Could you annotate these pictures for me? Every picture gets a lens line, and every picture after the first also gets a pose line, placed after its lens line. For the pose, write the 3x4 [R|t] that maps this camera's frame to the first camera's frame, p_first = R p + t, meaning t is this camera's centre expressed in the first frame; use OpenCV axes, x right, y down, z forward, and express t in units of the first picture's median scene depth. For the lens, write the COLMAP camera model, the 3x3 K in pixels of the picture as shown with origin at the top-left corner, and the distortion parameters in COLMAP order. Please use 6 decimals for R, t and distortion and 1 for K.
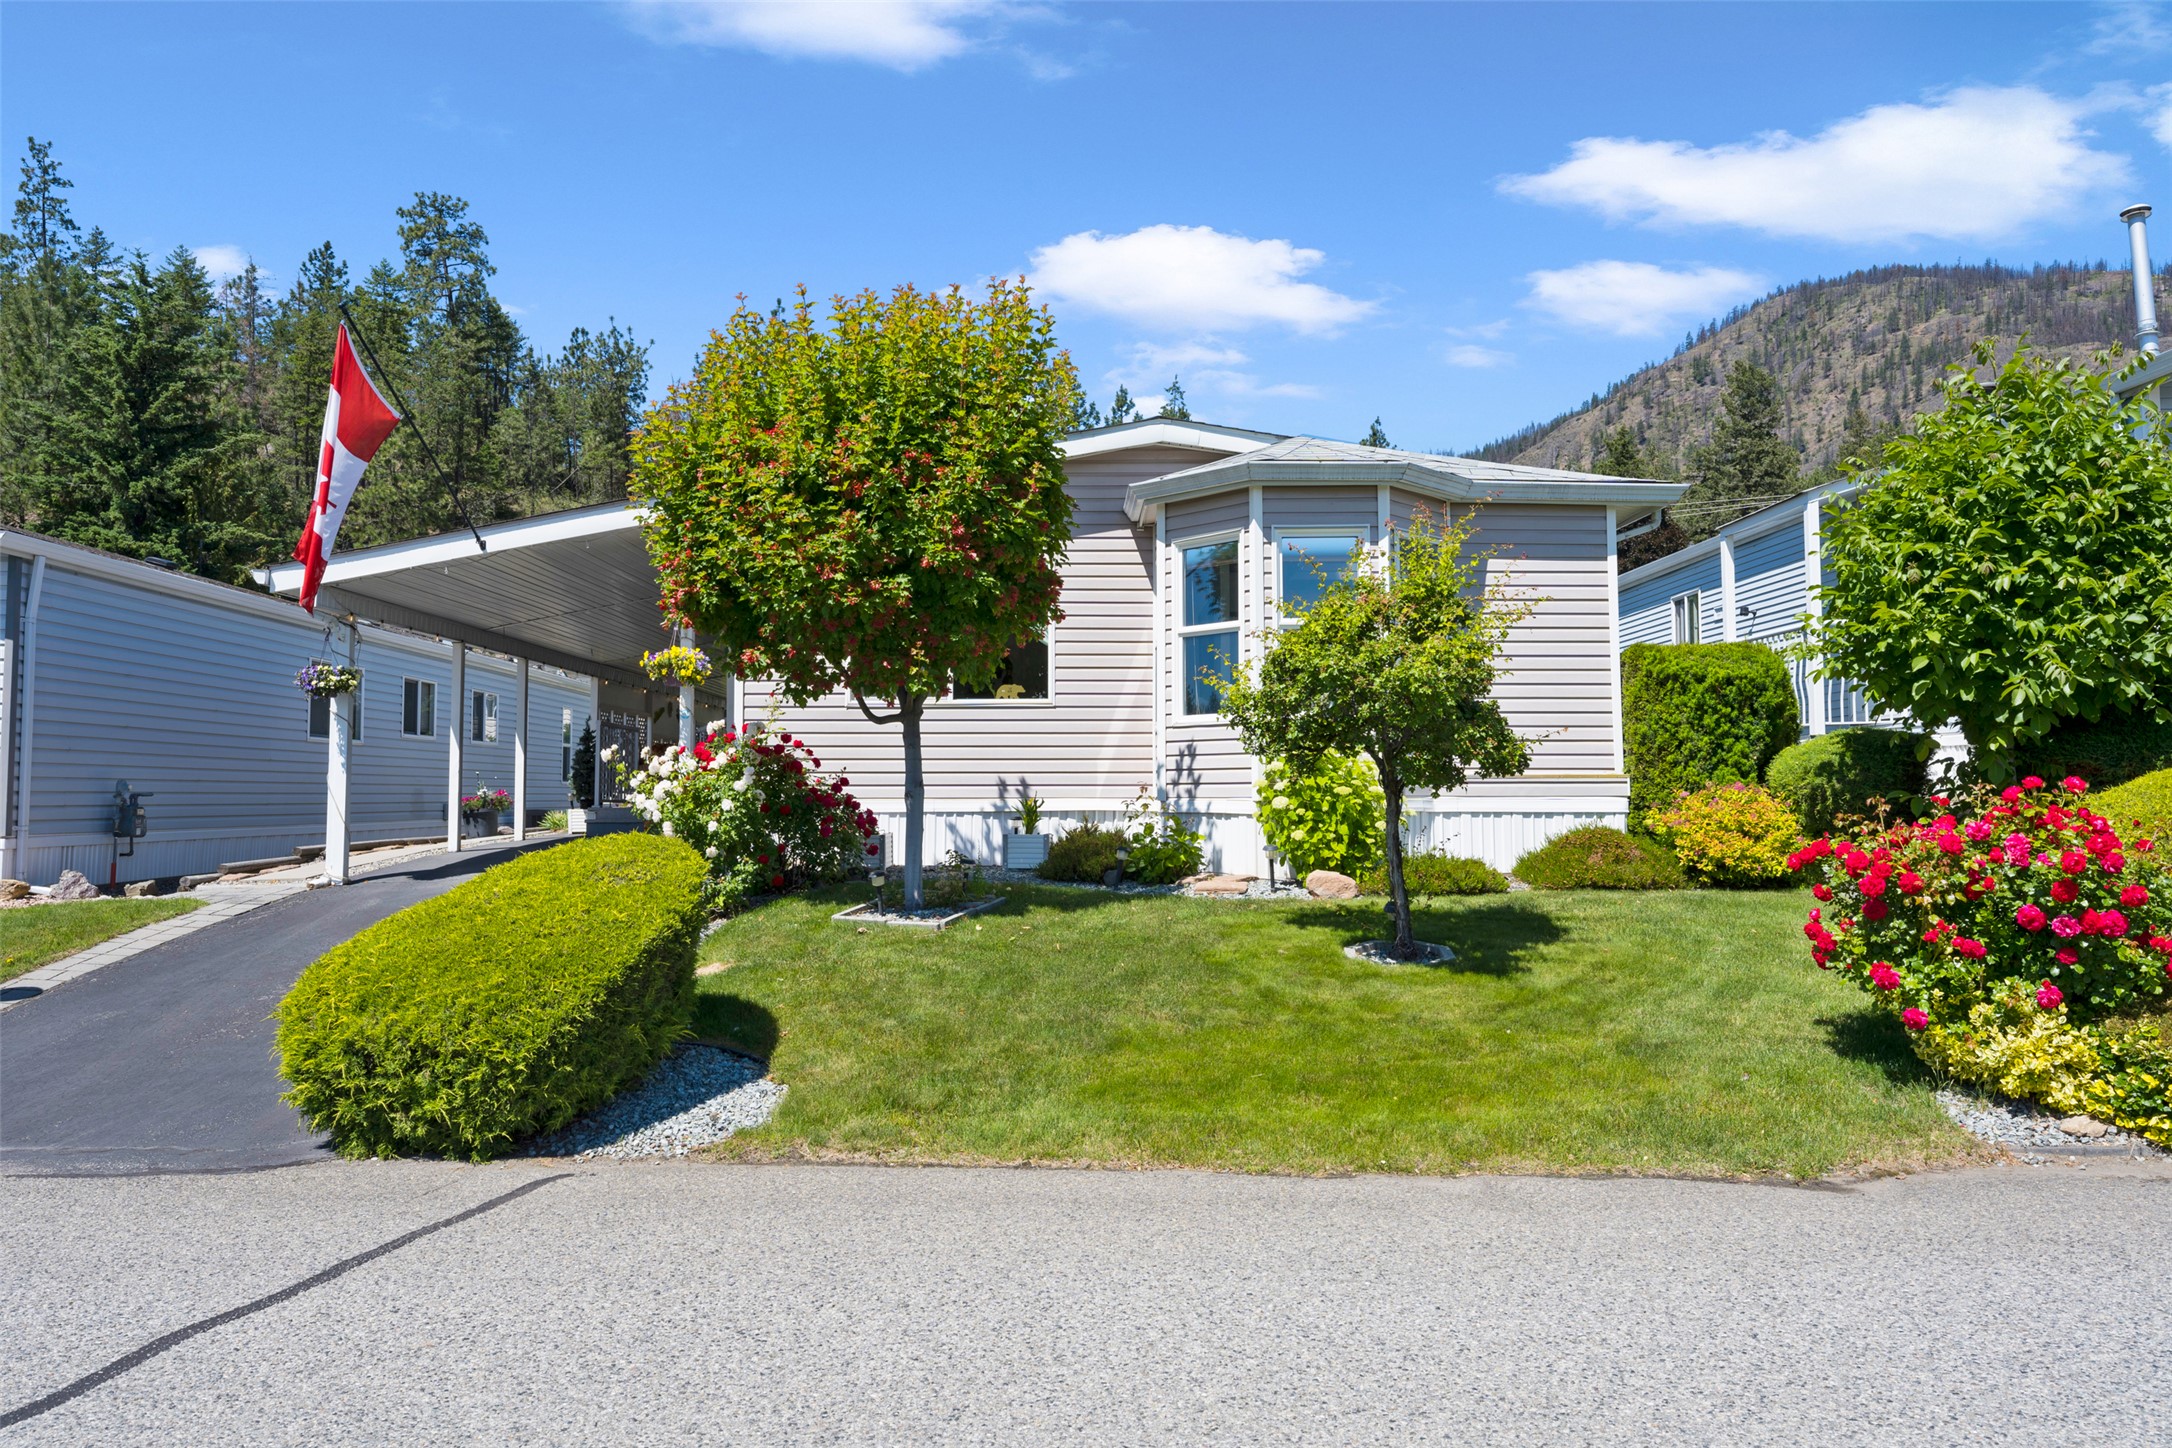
lens RADIAL K [[1452.7, 0, 1086.0], [0, 1452.7, 724.0], [0, 0, 1]] dist [0.001011, 0.004337]
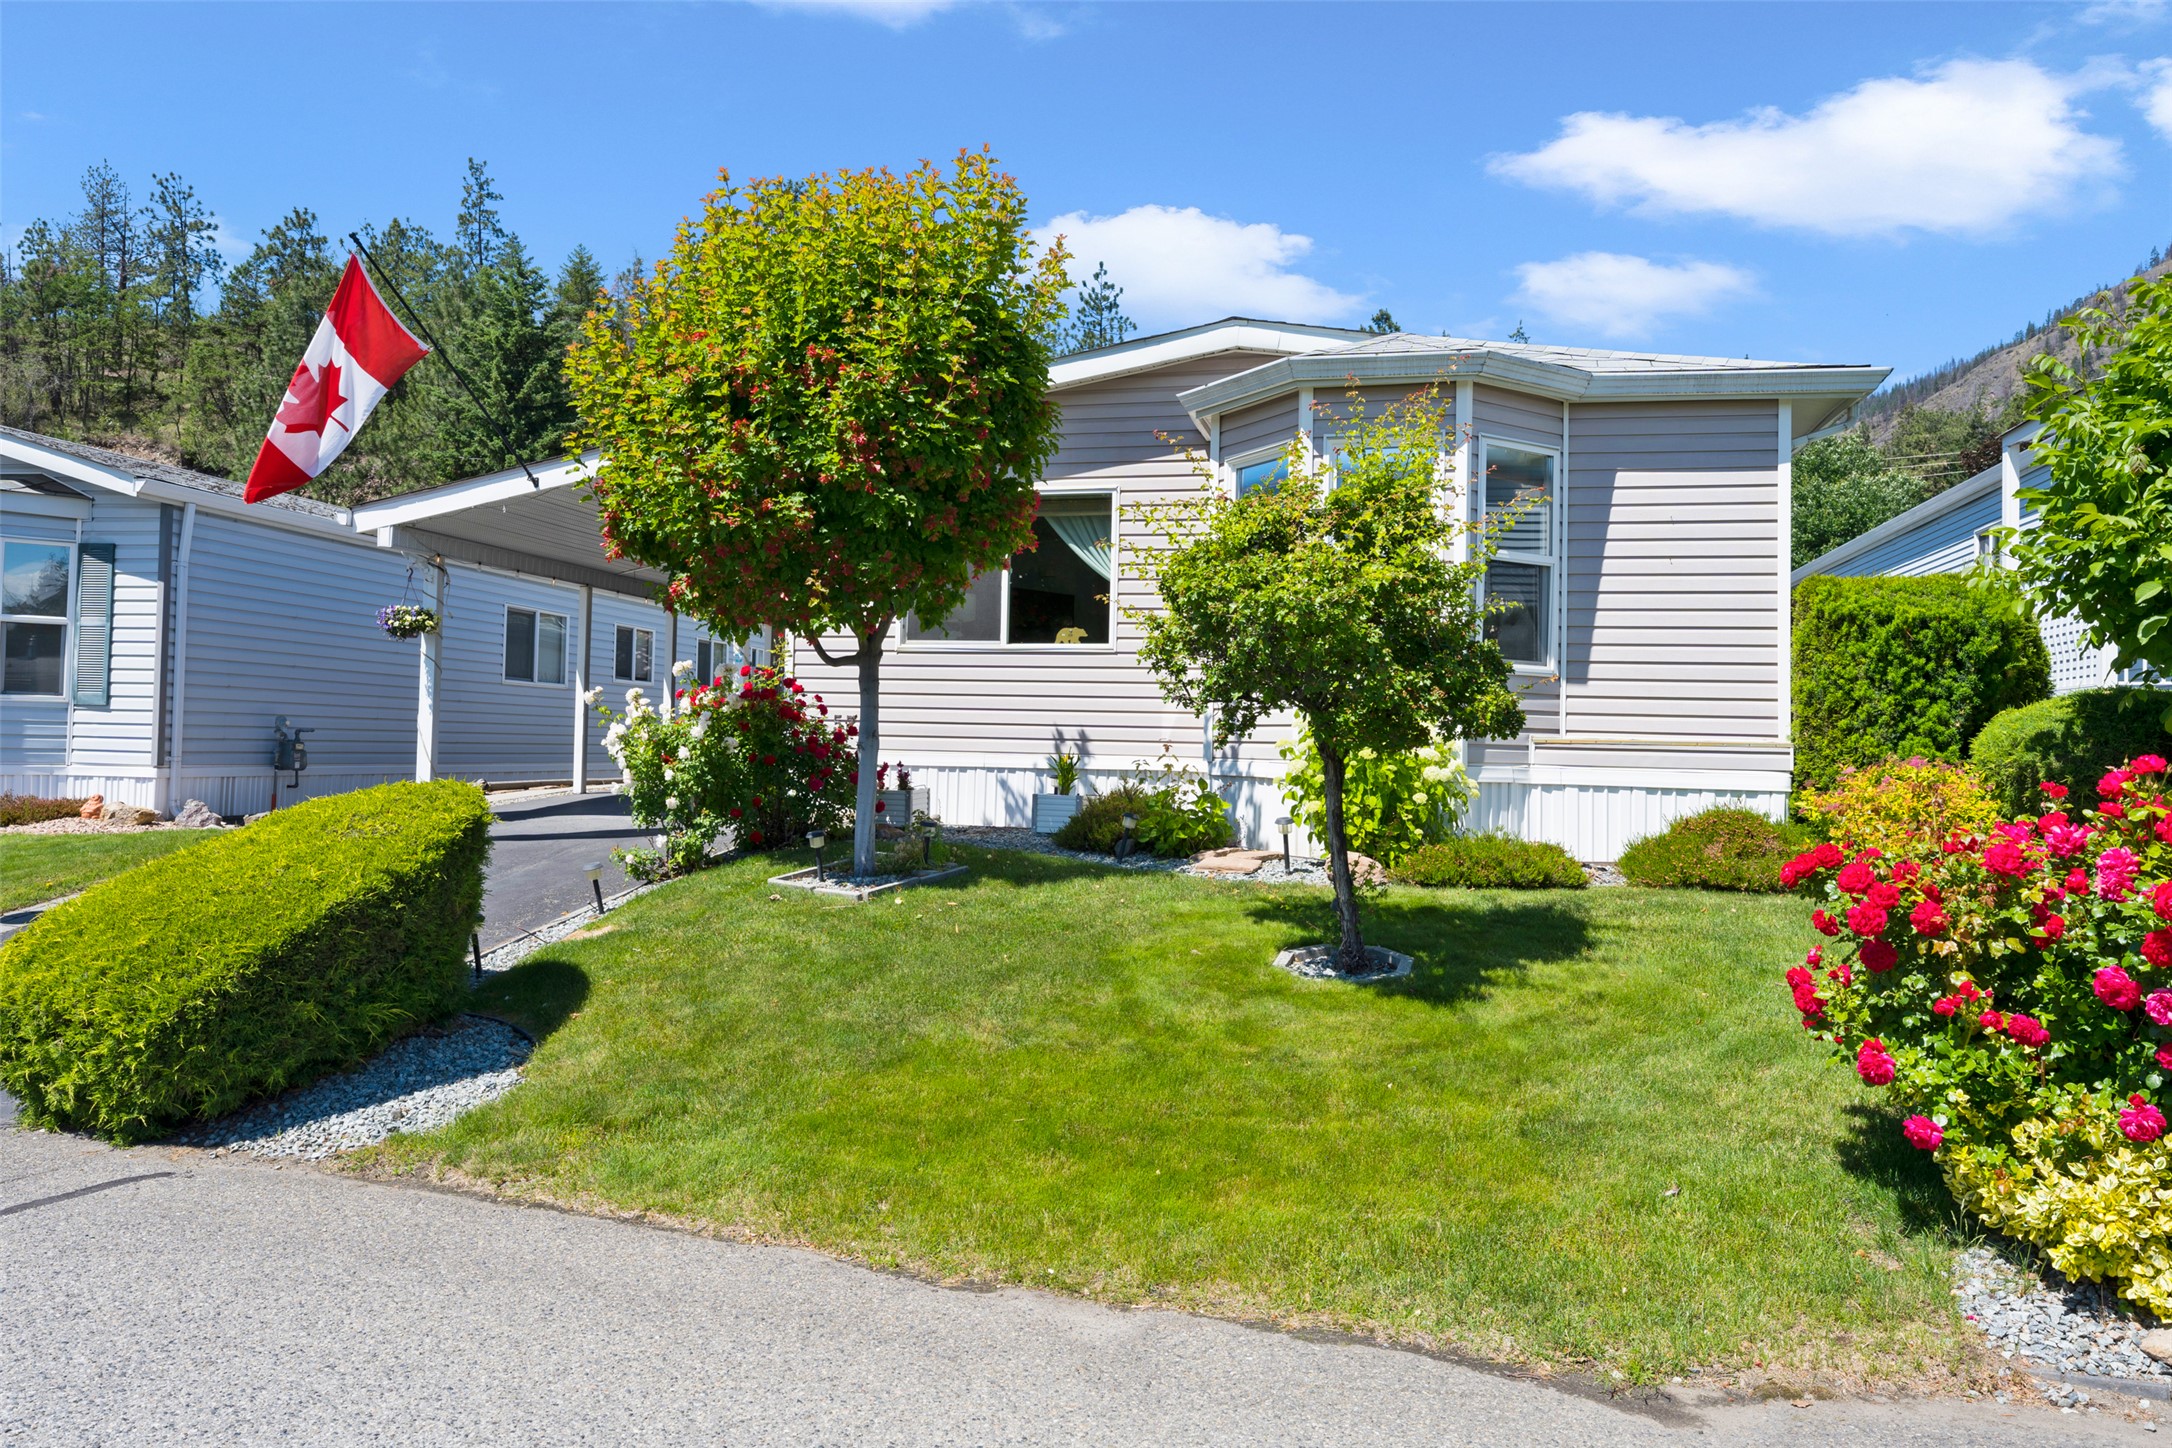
lens RADIAL K [[1421.3, 0, 1086.0], [0, 1421.3, 724.0], [0, 0, 1]] dist [0.002304, -0.000120]
pose [[0.969968, 0.020211, -0.242392, 0.199283], [-0.013089, 0.999435, 0.030956, 0.005835], [0.242881, -0.026854, 0.969684, 0.173537]]
